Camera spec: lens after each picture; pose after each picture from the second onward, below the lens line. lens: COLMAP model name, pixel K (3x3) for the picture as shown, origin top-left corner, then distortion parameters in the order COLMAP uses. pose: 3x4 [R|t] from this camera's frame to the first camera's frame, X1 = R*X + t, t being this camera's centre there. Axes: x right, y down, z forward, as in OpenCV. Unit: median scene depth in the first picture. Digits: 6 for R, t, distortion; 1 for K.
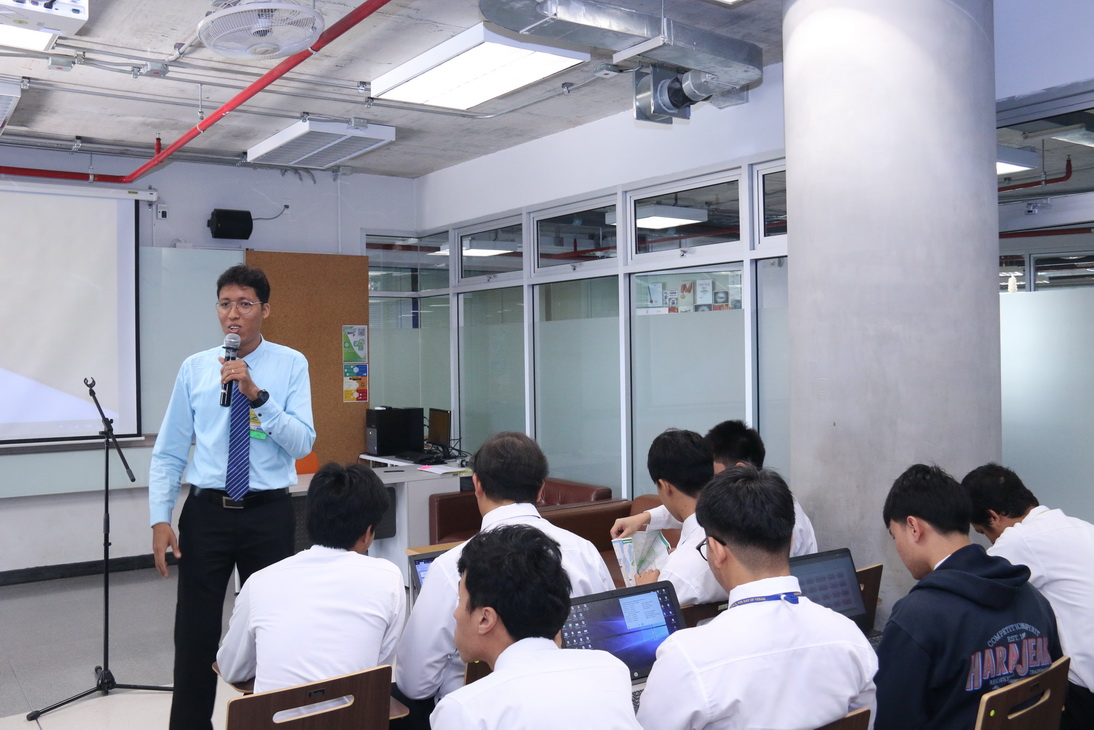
lens RADIAL K [[987.7, 0, 547.0], [0, 987.7, 365.0], [0, 0, 1]] dist [-0.141564, 0.003120]
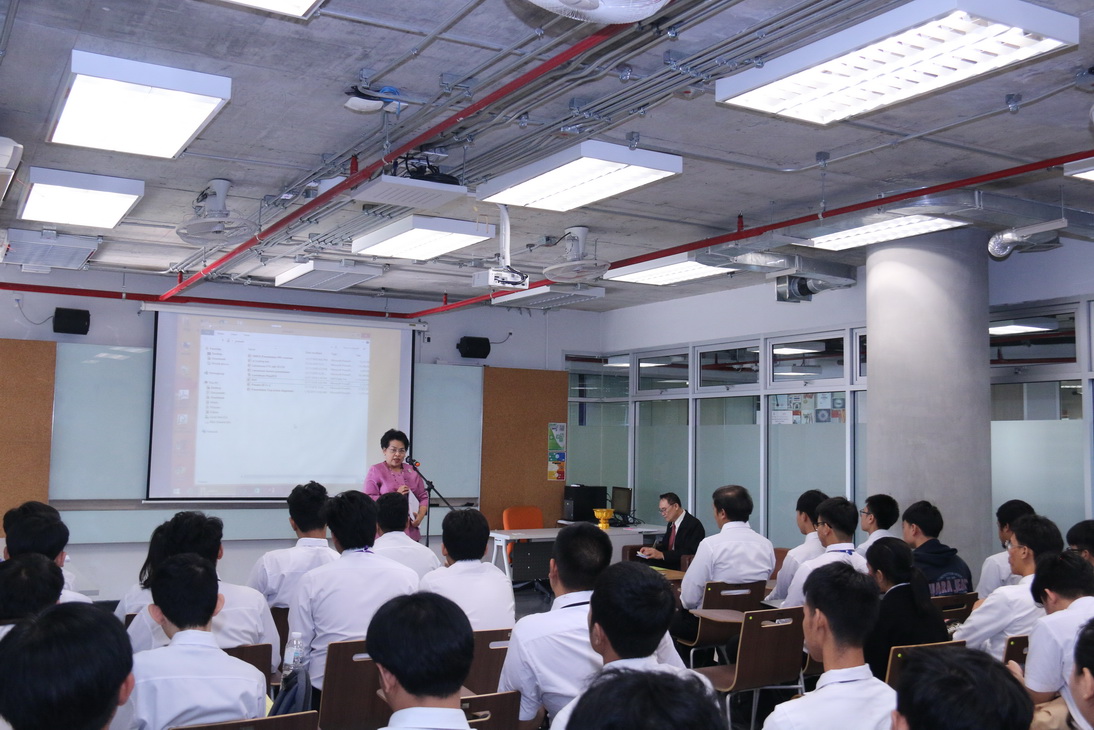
lens RADIAL K [[1111.6, 0, 547.0], [0, 1111.6, 350.6], [0, 0, 1]] dist [-0.049059, -0.005355]
pose [[0.995474, 0.021205, -0.092634, -0.081640], [-0.029925, 0.995143, -0.093784, 0.004613], [0.090195, 0.096132, 0.991274, -0.591132]]
